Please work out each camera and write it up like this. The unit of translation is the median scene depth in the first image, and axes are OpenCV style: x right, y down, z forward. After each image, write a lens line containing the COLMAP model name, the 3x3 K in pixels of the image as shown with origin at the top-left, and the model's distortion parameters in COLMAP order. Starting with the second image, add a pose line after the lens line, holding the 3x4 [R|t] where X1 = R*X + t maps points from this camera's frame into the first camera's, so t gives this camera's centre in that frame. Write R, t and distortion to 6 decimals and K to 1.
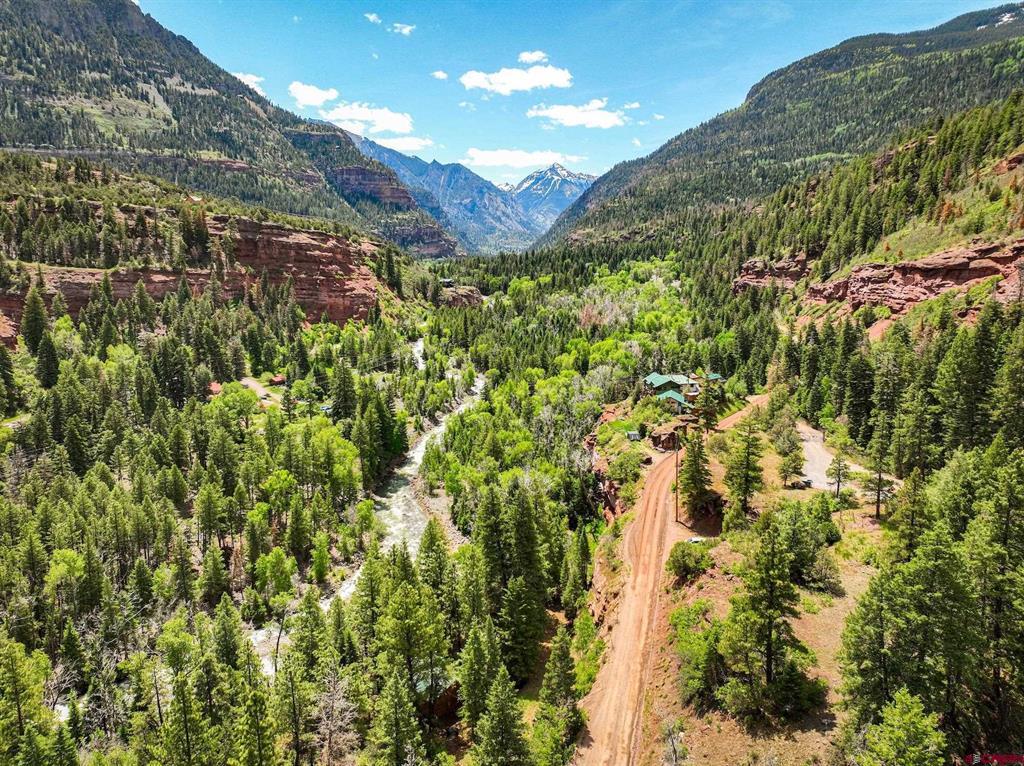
lens RADIAL K [[722.4, 0, 516.0], [0, 722.4, 385.9], [0, 0, 1]] dist [-0.003309, 0.018934]
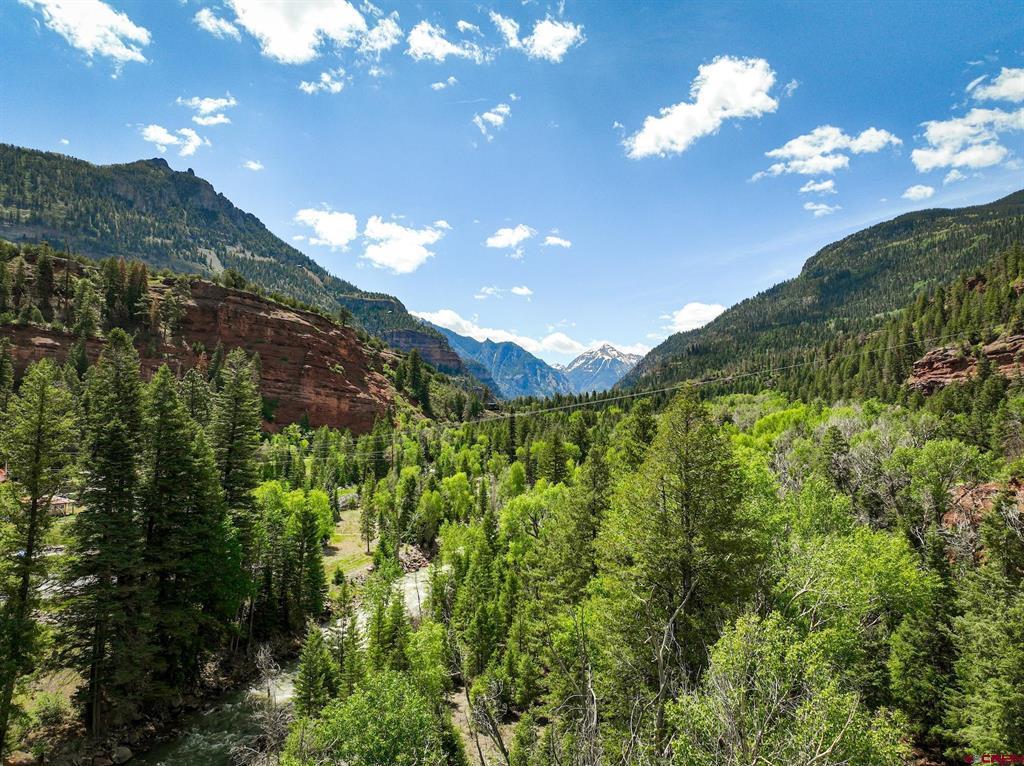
lens RADIAL K [[722.4, 0, 510.9], [0, 722.4, 385.6], [0, 0, 1]] dist [-0.003309, 0.018934]
pose [[0.997059, 0.001034, -0.076637, -0.006506], [-0.019855, 0.969260, -0.245237, 0.011104], [0.074028, 0.246037, 0.966429, 0.110637]]
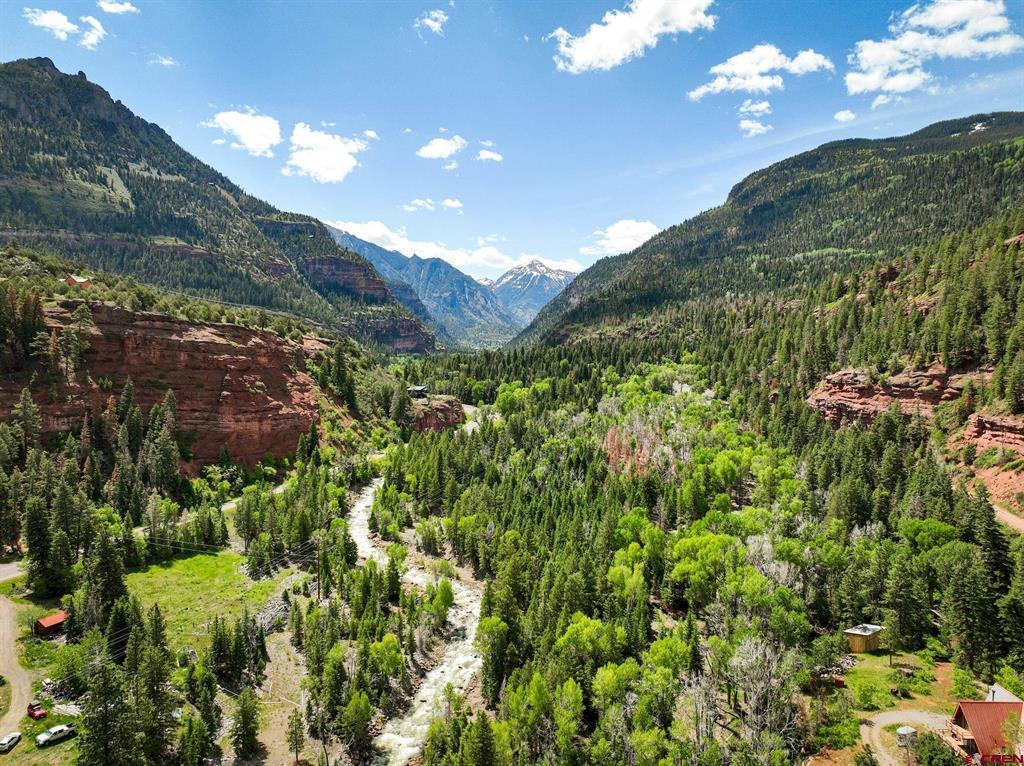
lens RADIAL K [[722.4, 0, 512.0], [0, 722.4, 386.5], [0, 0, 1]] dist [-0.003309, 0.018934]
pose [[0.999642, 0.008970, 0.025222, -0.006765], [-0.005727, 0.992034, -0.125844, -0.023383], [-0.026150, 0.125655, 0.991729, 0.105106]]
